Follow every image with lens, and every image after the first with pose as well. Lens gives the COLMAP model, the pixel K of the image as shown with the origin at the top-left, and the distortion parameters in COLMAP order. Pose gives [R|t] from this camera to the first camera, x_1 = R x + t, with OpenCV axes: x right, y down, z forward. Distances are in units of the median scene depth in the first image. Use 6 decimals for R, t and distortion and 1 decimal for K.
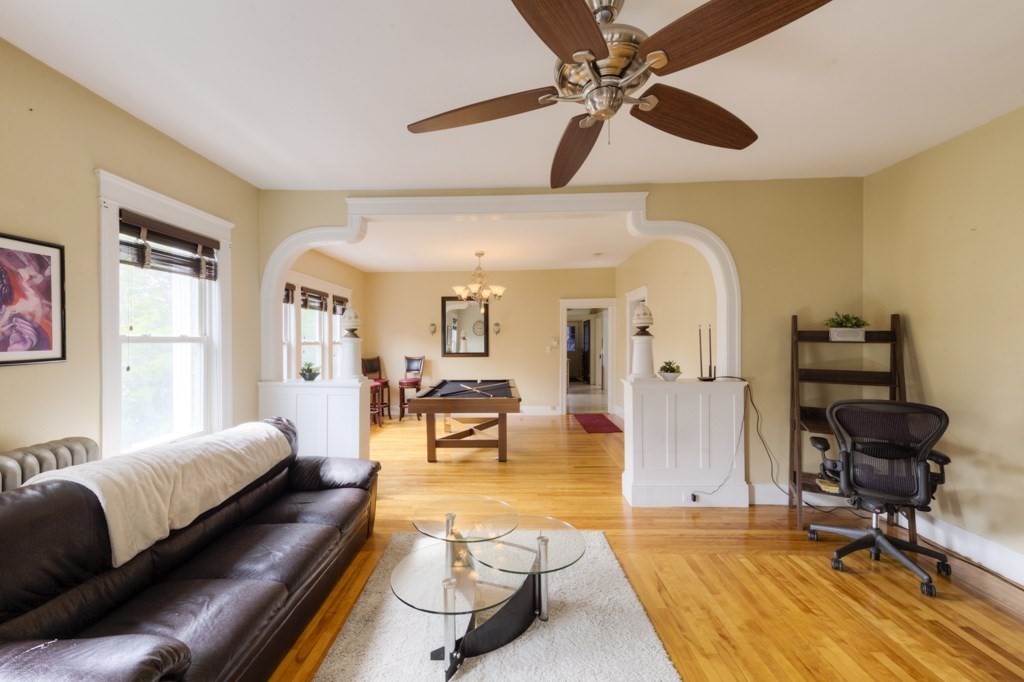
lens RADIAL K [[407.4, 0, 495.3], [0, 407.4, 339.3], [0, 0, 1]] dist [0.002343, -0.000115]
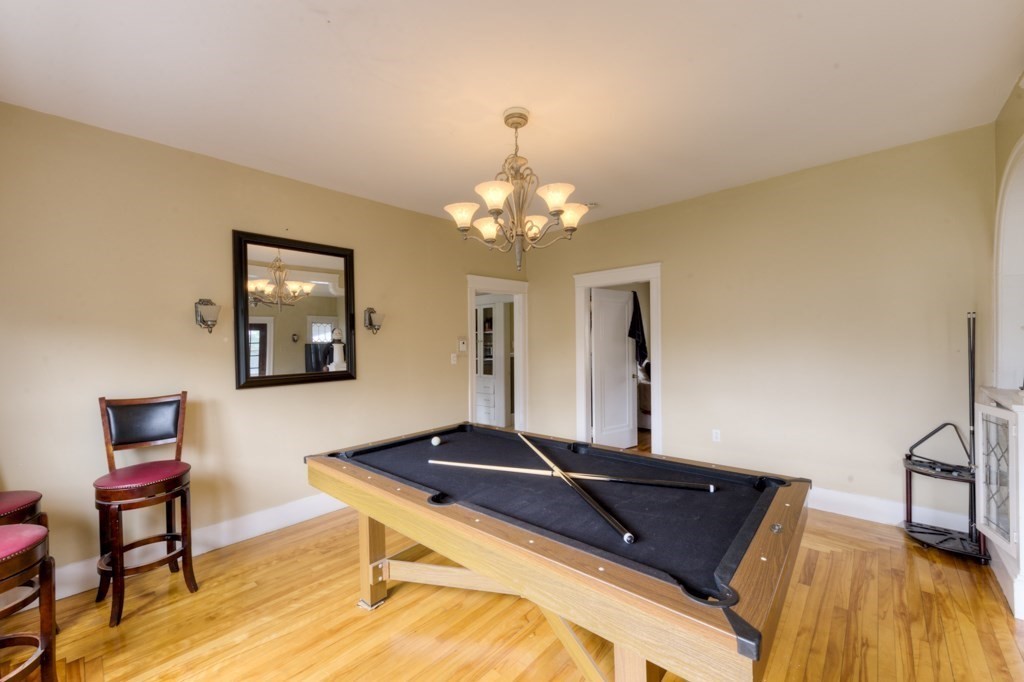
lens RADIAL K [[405.2, 0, 511.5], [0, 405.2, 342.2], [0, 0, 1]] dist [0.007412, -0.000115]
pose [[0.640397, -0.007352, 0.768009, -0.528736], [0.017596, 0.999832, -0.005101, 0.011707], [-0.767842, 0.016780, 0.640419, 1.163774]]
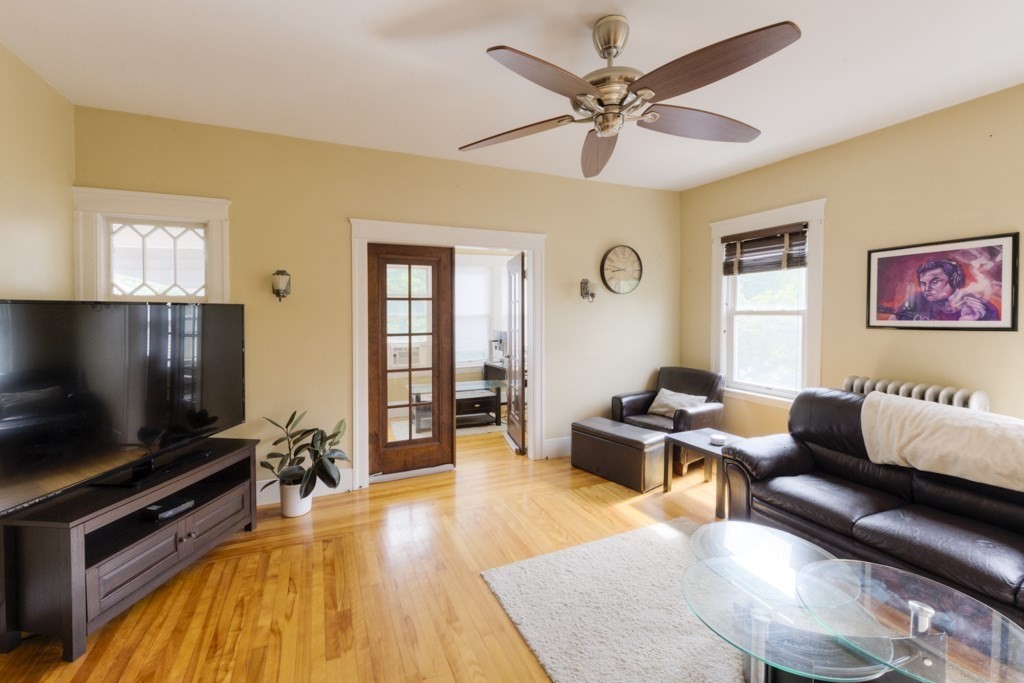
lens RADIAL K [[421.9, 0, 485.2], [0, 421.9, 324.7], [0, 0, 1]] dist [-0.001714, -0.000775]
pose [[-0.909969, 0.013652, -0.414452, 0.452732], [0.002507, 0.999621, 0.027423, -0.000496], [0.414669, 0.023915, -0.909658, 0.801489]]
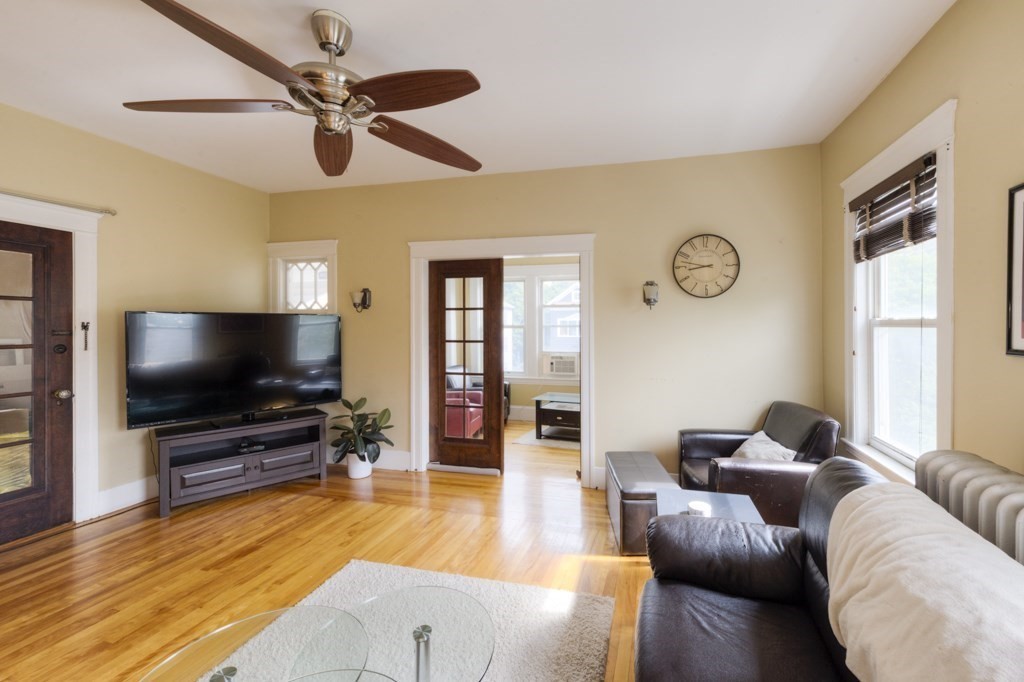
lens RADIAL K [[415.5, 0, 550.4], [0, 415.5, 324.6], [0, 0, 1]] dist [-0.000681, -0.000109]
pose [[-0.976823, -0.004962, 0.213993, -0.251838], [-0.005034, 0.999987, 0.000210, 0.005542], [-0.213992, -0.000872, -0.976835, 0.822388]]
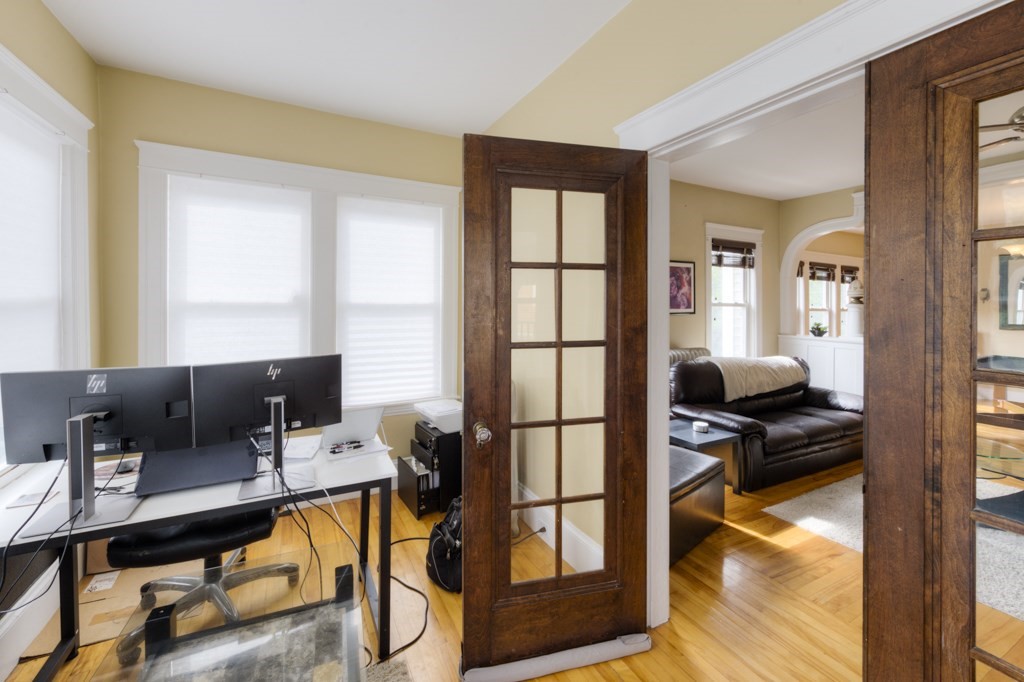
lens RADIAL K [[418.9, 0, 509.3], [0, 418.9, 305.7], [0, 0, 1]] dist [0.002743, 0.000094]
pose [[0.495130, 0.000633, -0.868819, 0.229427], [-0.006412, 0.999975, -0.002926, 0.011876], [0.868795, 0.007020, 0.495122, -0.545035]]
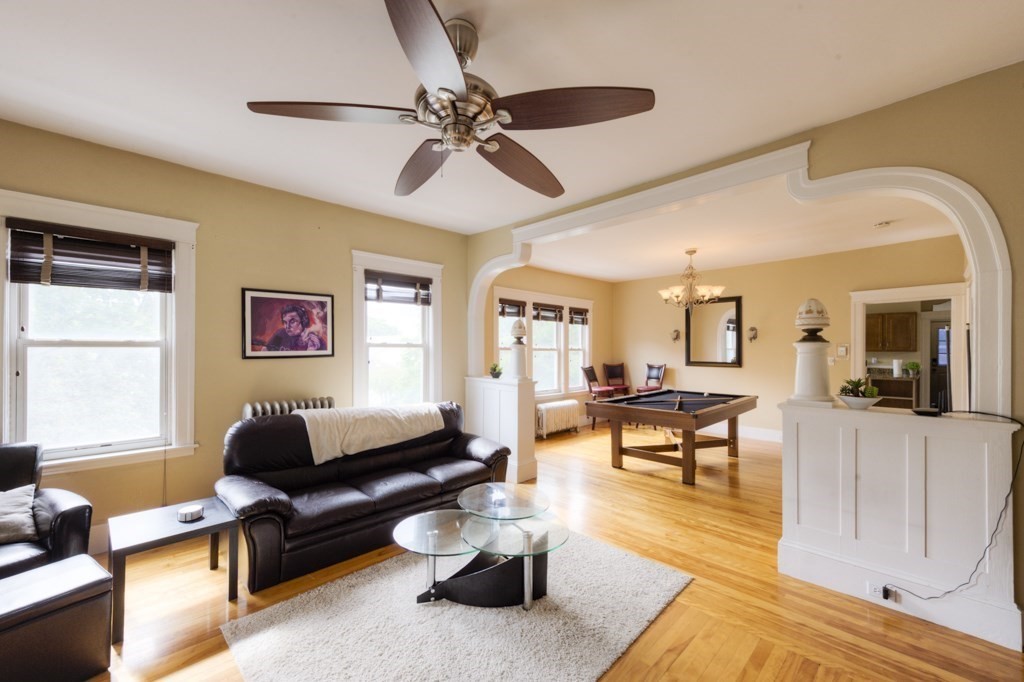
lens RADIAL K [[409.5, 0, 509.3], [0, 409.5, 346.0], [0, 0, 1]] dist [0.011767, -0.000297]
pose [[0.725524, 0.003330, -0.688189, 0.453413], [-0.004720, 0.999989, -0.000137, 0.001223], [0.688181, 0.003348, 0.725532, 0.102898]]
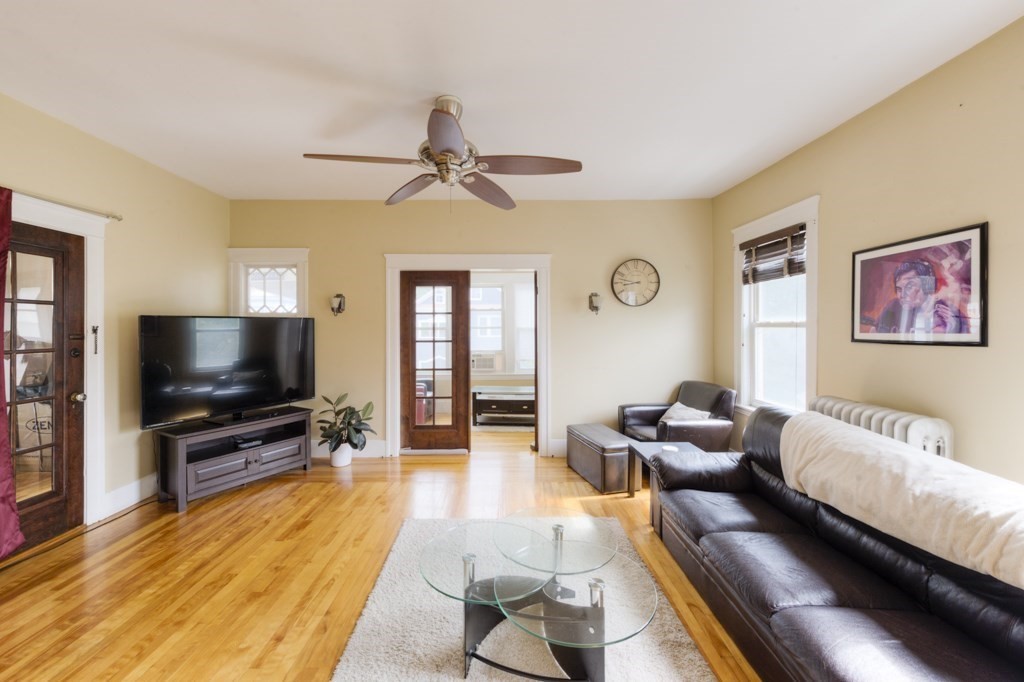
lens RADIAL K [[407.8, 0, 491.8], [0, 407.8, 328.2], [0, 0, 1]] dist [0.001107, -0.000166]
pose [[-0.999853, -0.001435, -0.017073, 0.045253], [-0.001496, 0.999993, 0.003563, 0.006024], [0.017068, 0.003588, -0.999848, 1.044340]]
